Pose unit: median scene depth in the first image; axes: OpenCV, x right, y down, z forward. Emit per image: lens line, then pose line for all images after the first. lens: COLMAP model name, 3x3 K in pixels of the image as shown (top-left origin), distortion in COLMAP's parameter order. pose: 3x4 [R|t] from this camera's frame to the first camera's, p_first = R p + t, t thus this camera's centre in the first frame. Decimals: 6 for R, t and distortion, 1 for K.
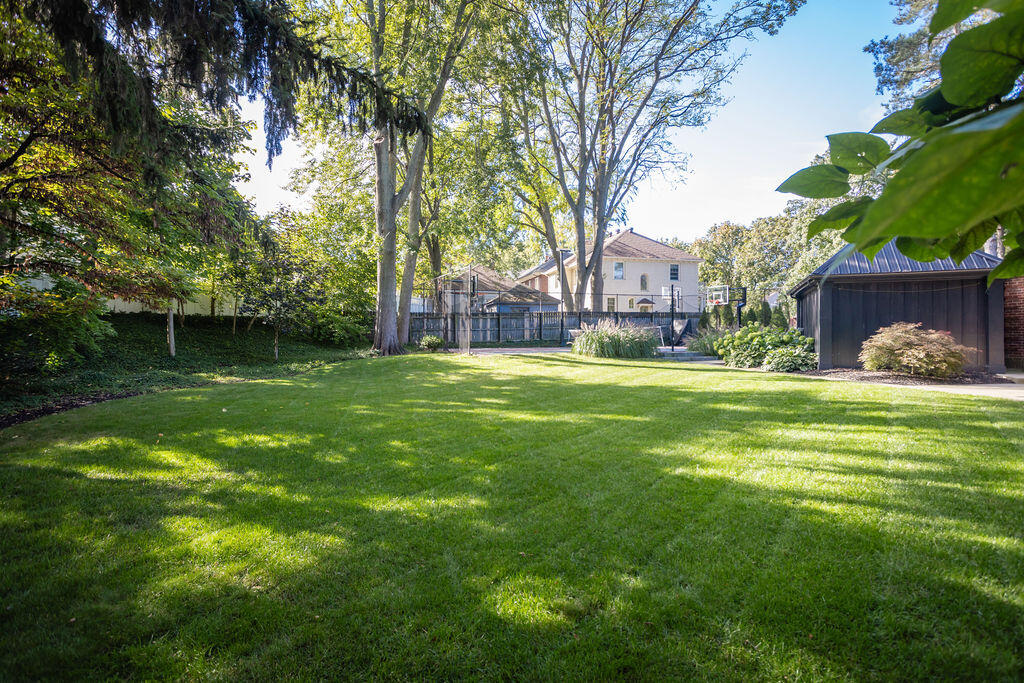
lens RADIAL K [[594.7, 0, 514.8], [0, 594.7, 338.6], [0, 0, 1]] dist [-0.008866, -0.000038]
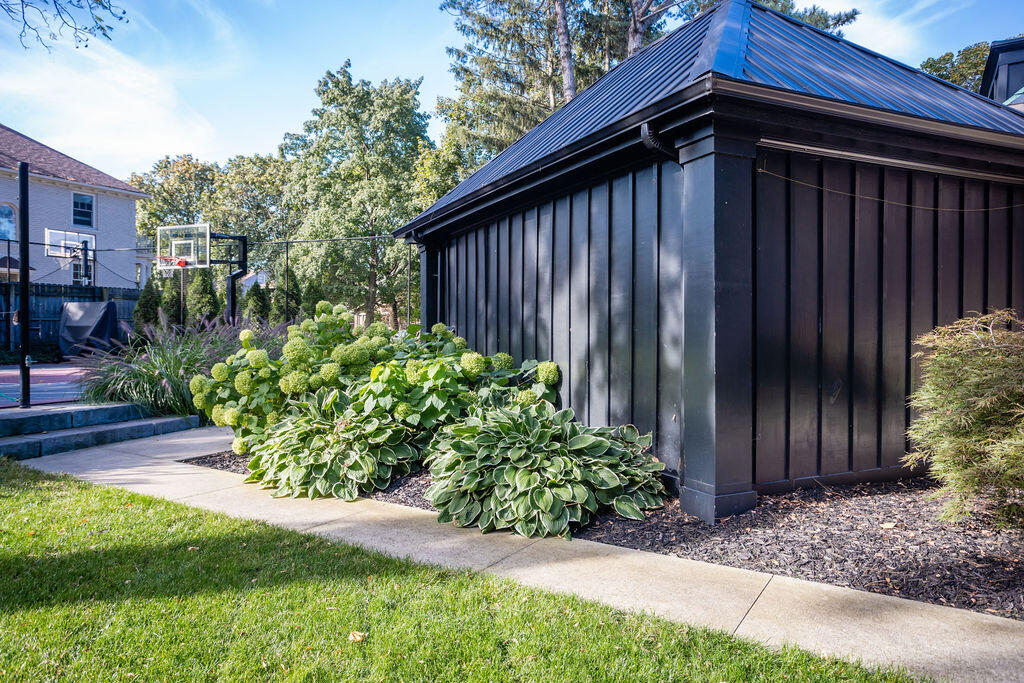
lens RADIAL K [[682.7, 0, 520.4], [0, 682.7, 337.2], [0, 0, 1]] dist [-0.004729, 0.013989]
pose [[0.690189, -0.000134, 0.723629, 0.139541], [-0.001724, 0.999997, 0.001830, -0.007869], [-0.723627, -0.002511, 0.690187, 0.441559]]
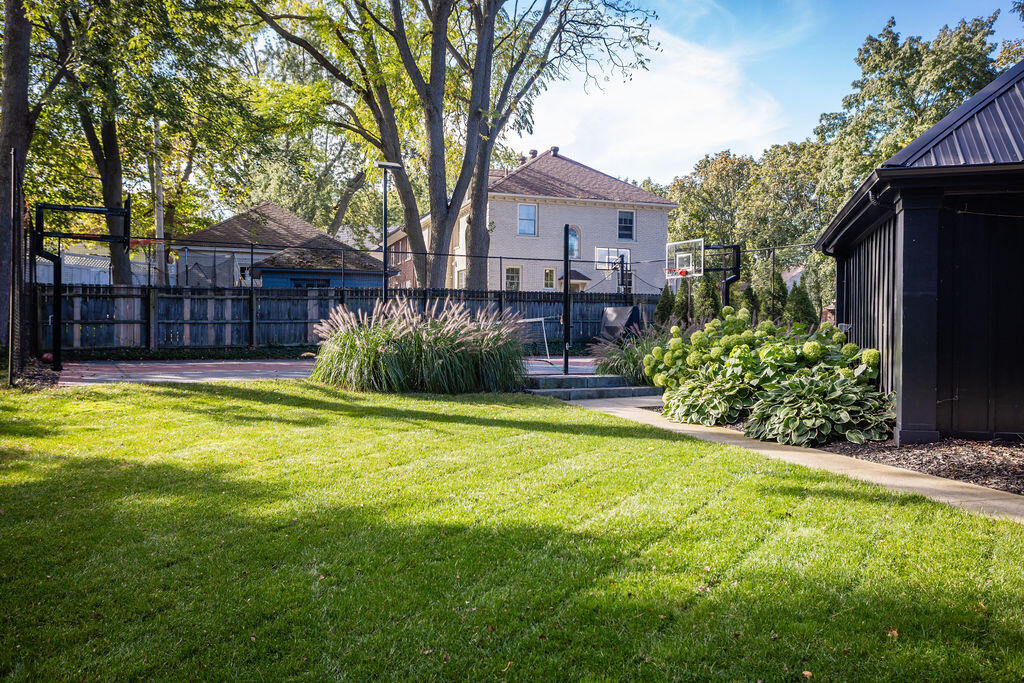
lens RADIAL K [[843.0, 0, 515.6], [0, 843.0, 342.5], [0, 0, 1]] dist [0.007392, 0.001275]
pose [[0.996277, 0.007957, 0.085842, 0.123906], [-0.008512, 0.999945, 0.006102, -0.003884], [-0.085789, -0.006810, 0.996290, 0.265949]]
